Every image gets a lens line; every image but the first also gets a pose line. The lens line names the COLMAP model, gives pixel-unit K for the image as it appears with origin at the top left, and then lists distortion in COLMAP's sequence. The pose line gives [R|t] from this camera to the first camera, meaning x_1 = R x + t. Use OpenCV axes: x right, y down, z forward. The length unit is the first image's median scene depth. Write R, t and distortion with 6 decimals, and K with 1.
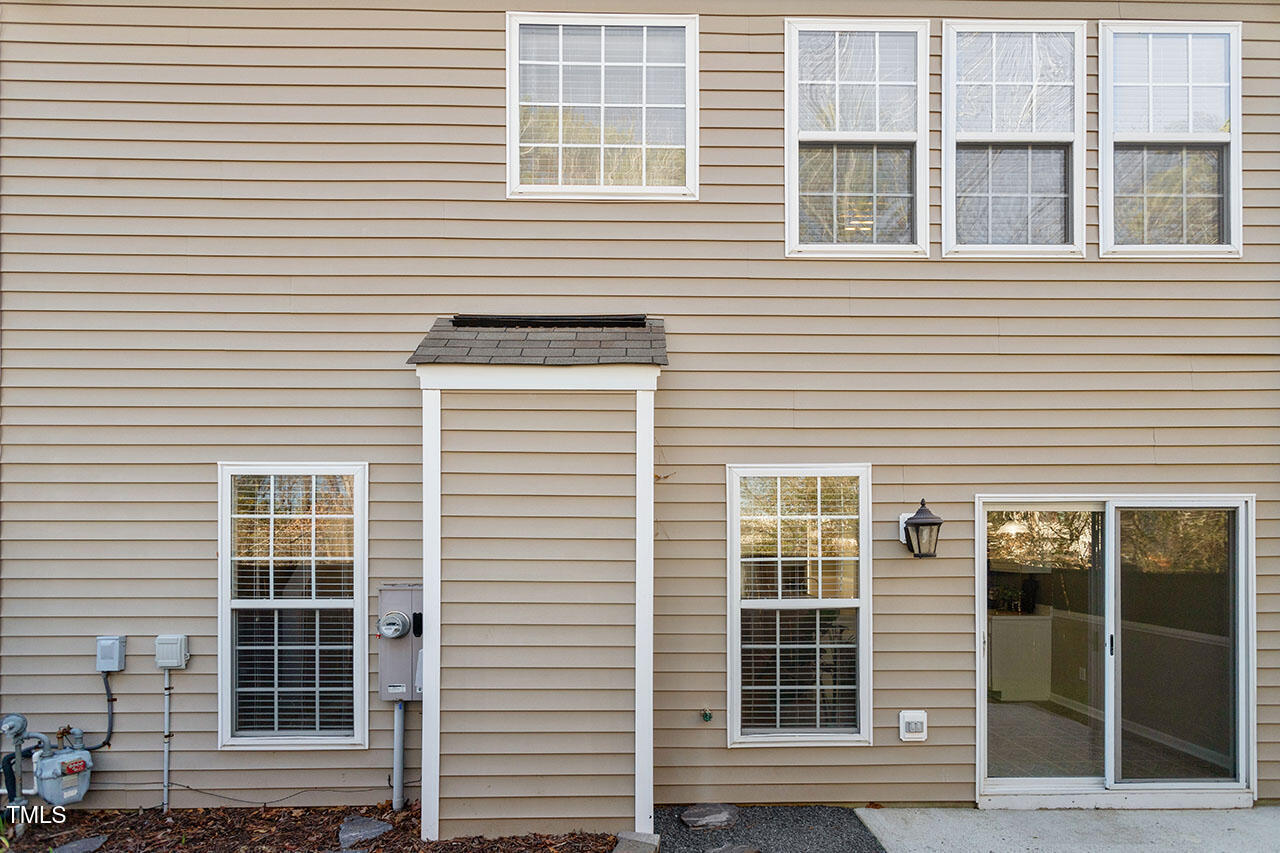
lens RADIAL K [[605.8, 0, 640.4], [0, 605.8, 577.0], [0, 0, 1]] dist [0.004394, -0.000308]
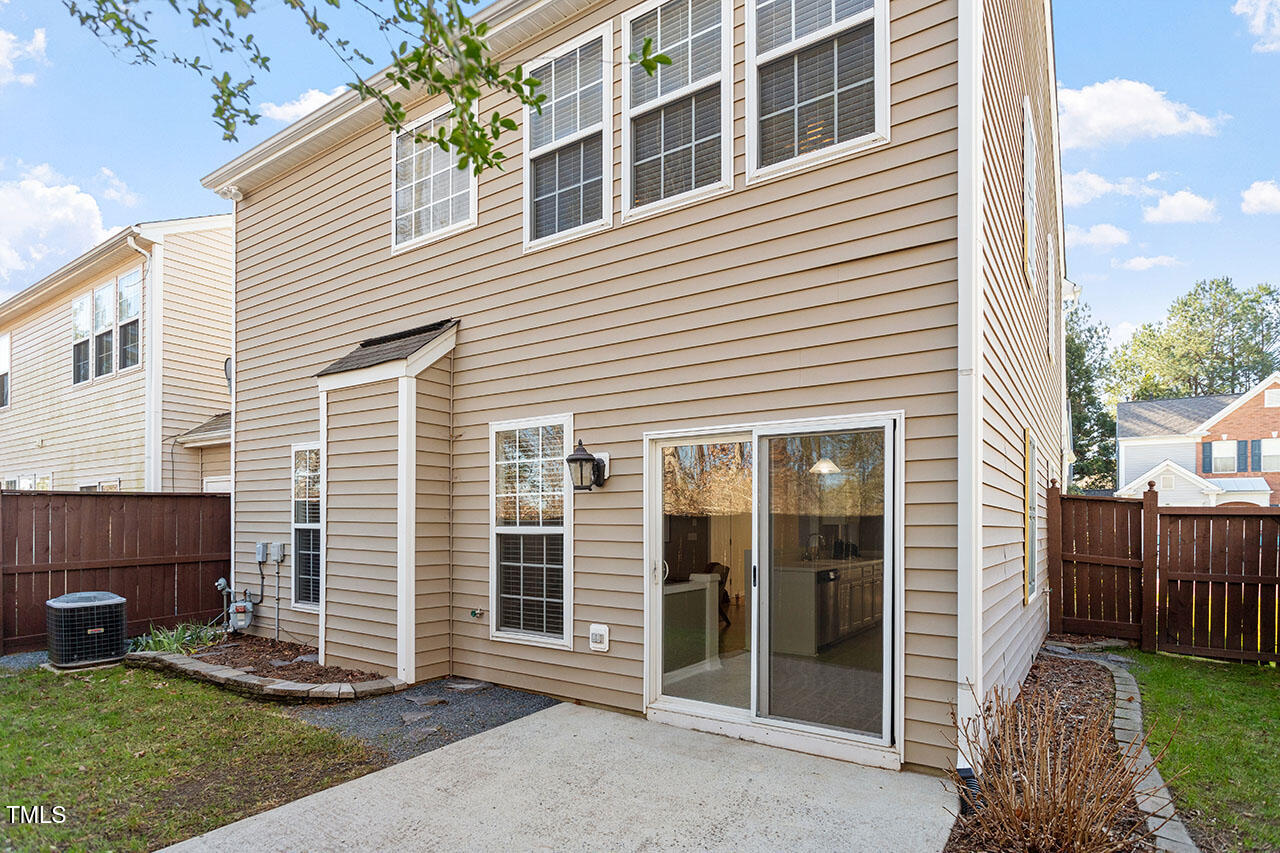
lens RADIAL K [[702.4, 0, 704.1], [0, 702.4, 507.4], [0, 0, 1]] dist [-0.004887, -0.000730]
pose [[0.822646, -0.005973, -0.568523, 1.366645], [0.006662, 0.999977, -0.000866, 0.000255], [0.568516, -0.003075, 0.822667, 0.015738]]
